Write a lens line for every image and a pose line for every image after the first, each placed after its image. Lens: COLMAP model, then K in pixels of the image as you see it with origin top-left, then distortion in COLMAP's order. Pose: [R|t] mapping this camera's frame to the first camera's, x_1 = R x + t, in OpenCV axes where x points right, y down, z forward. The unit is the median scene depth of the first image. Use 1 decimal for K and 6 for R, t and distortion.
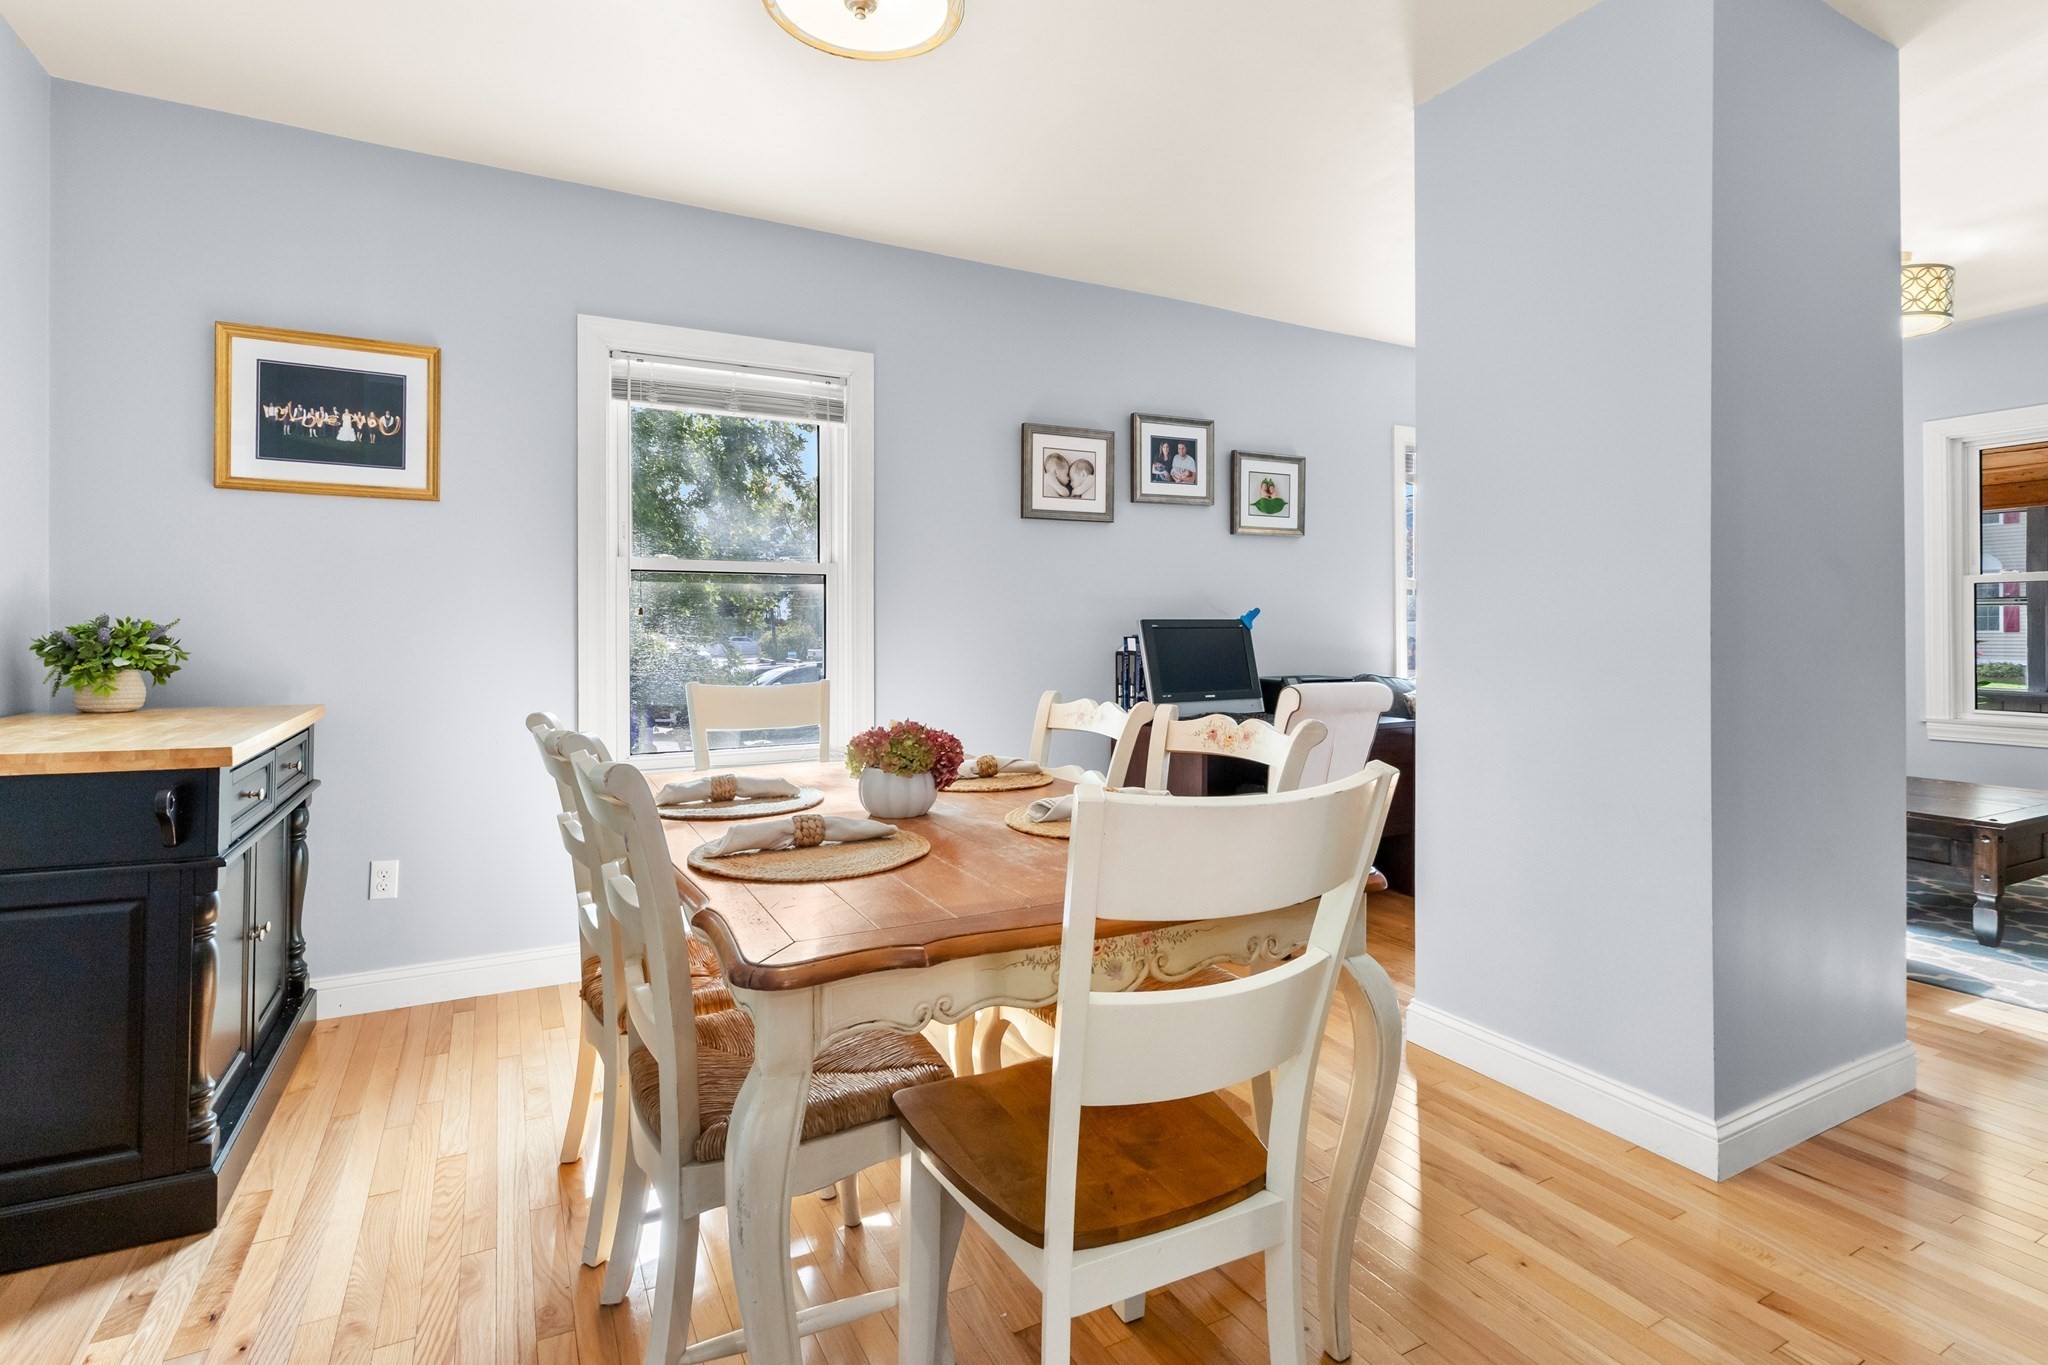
lens RADIAL K [[981.9, 0, 1003.8], [0, 981.9, 633.1], [0, 0, 1]] dist [-0.004576, 0.002152]
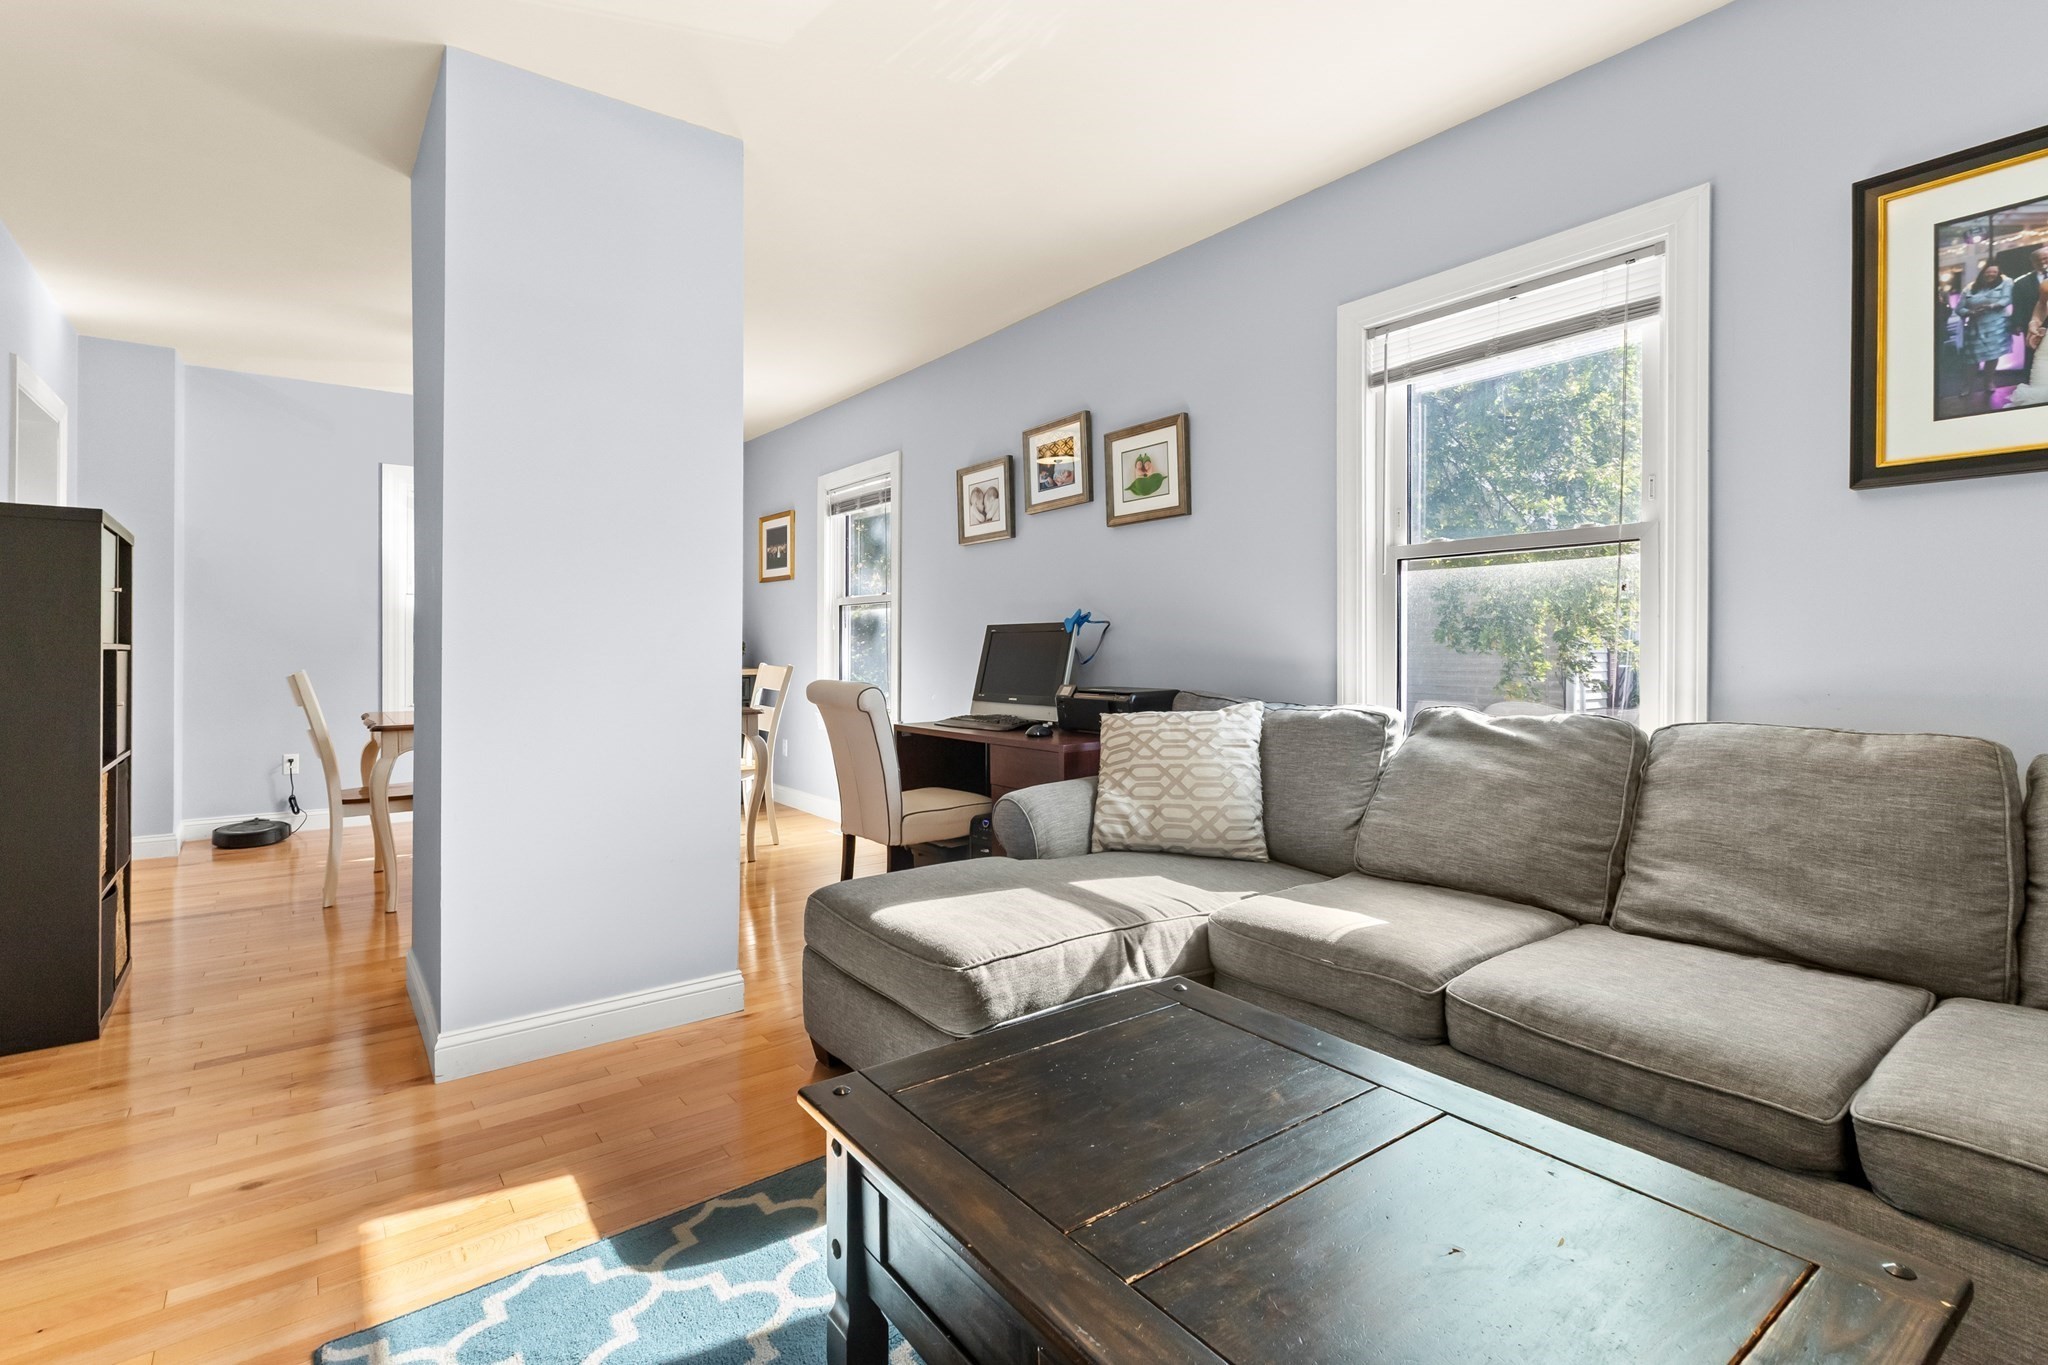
lens RADIAL K [[934.8, 0, 989.0], [0, 934.8, 642.6], [0, 0, 1]] dist [0.004056, -0.000855]
pose [[0.150447, 0.001905, -0.988616, 1.195900], [0.003021, 0.999993, 0.002387, 0.003127], [0.988613, -0.003346, 0.150440, 0.853370]]
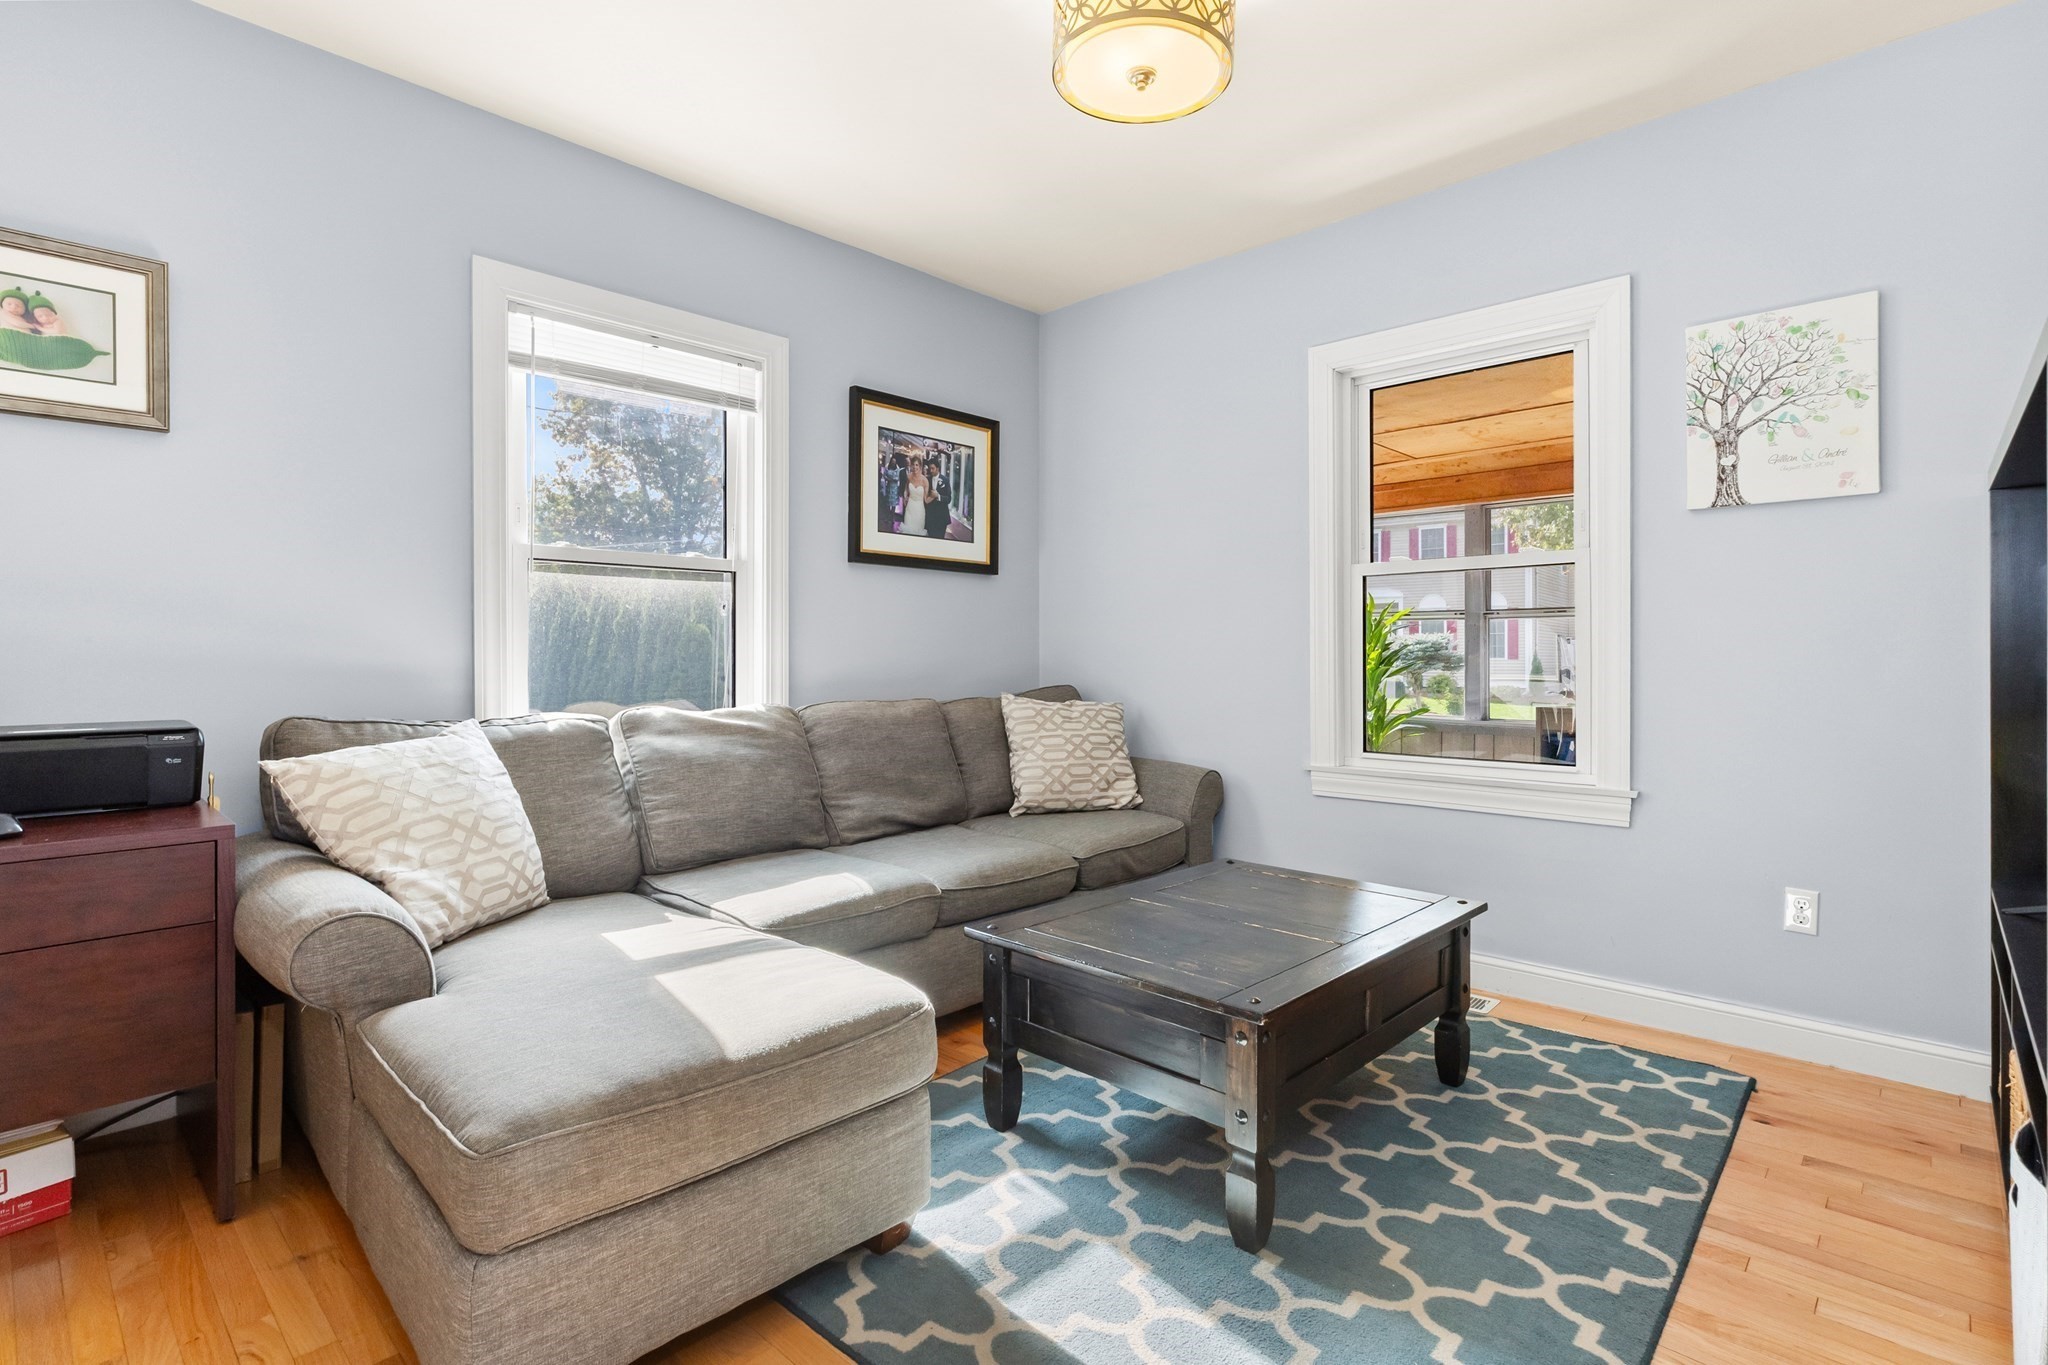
lens RADIAL K [[981.9, 0, 1022.3], [0, 981.9, 667.9], [0, 0, 1]] dist [-0.004576, 0.002152]
pose [[0.948044, 0.000946, 0.318138, 0.639884], [-0.003279, 0.999972, 0.006795, 0.014013], [-0.318123, -0.007485, 0.948020, 0.486424]]
